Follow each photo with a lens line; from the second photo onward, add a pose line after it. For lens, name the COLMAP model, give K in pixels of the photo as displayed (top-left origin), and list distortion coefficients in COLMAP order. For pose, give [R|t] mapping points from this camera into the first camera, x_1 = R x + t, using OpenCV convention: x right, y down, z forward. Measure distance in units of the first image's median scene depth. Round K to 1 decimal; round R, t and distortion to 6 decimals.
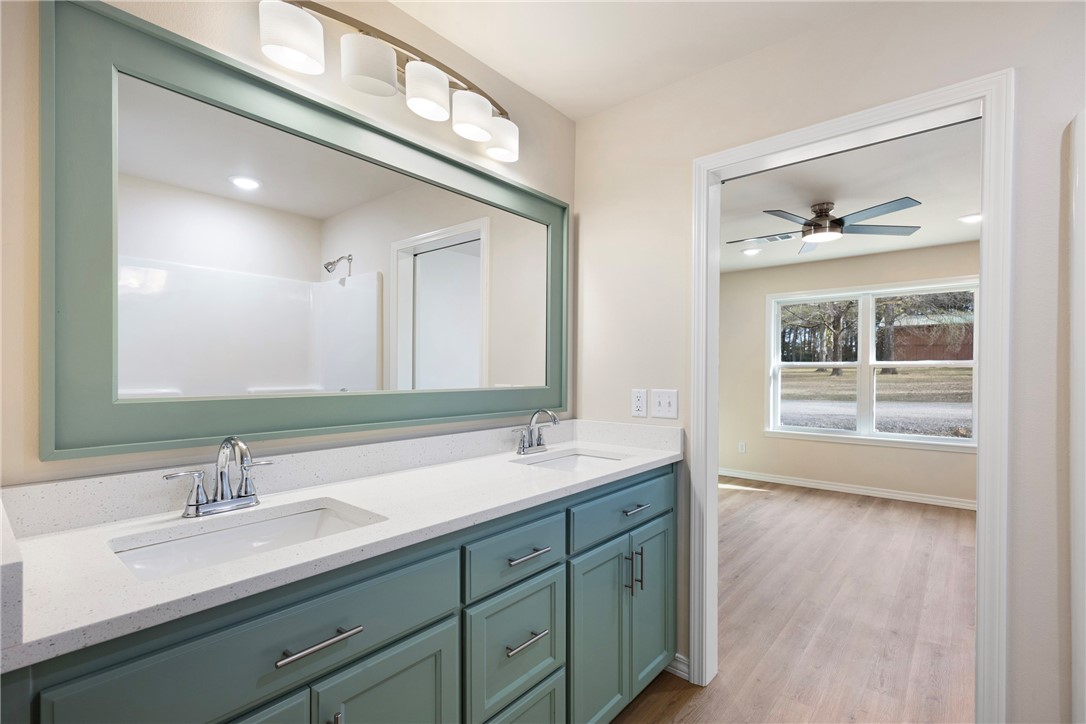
lens RADIAL K [[493.4, 0, 544.3], [0, 493.4, 371.2], [0, 0, 1]] dist [0.000894, -0.000235]
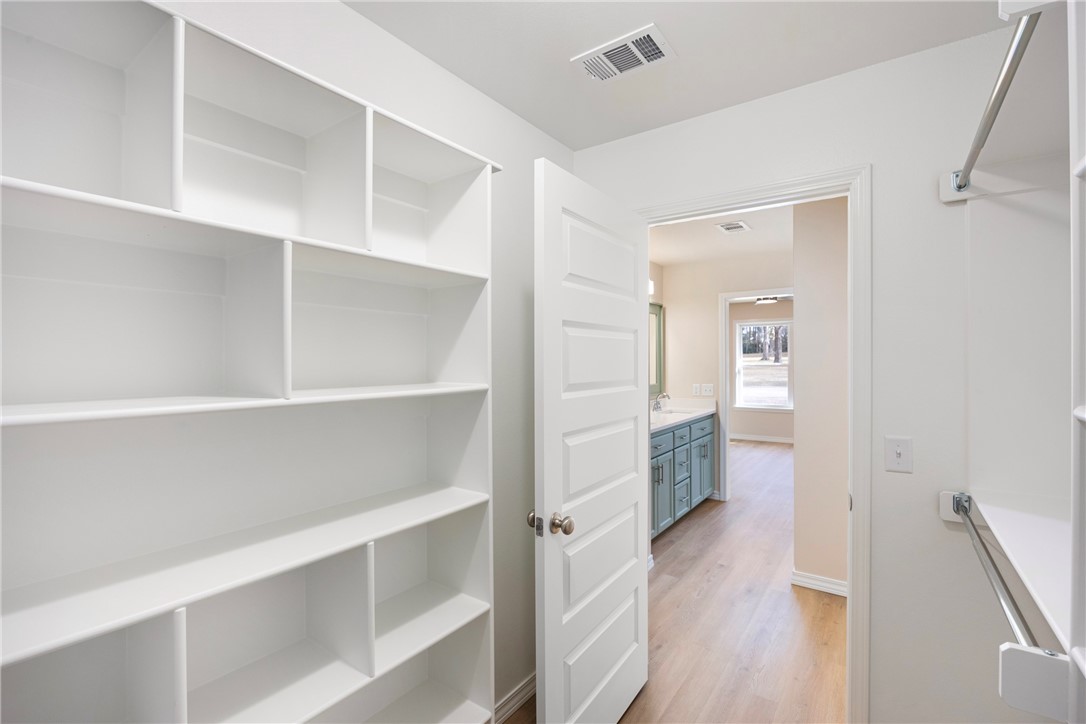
lens RADIAL K [[493.4, 0, 541.5], [0, 493.4, 354.4], [0, 0, 1]] dist [0.000894, -0.000235]
pose [[0.996166, -0.008374, 0.087087, -0.787446], [0.009209, 0.999915, -0.009195, -0.097268], [-0.087003, 0.009962, 0.996158, -1.368822]]
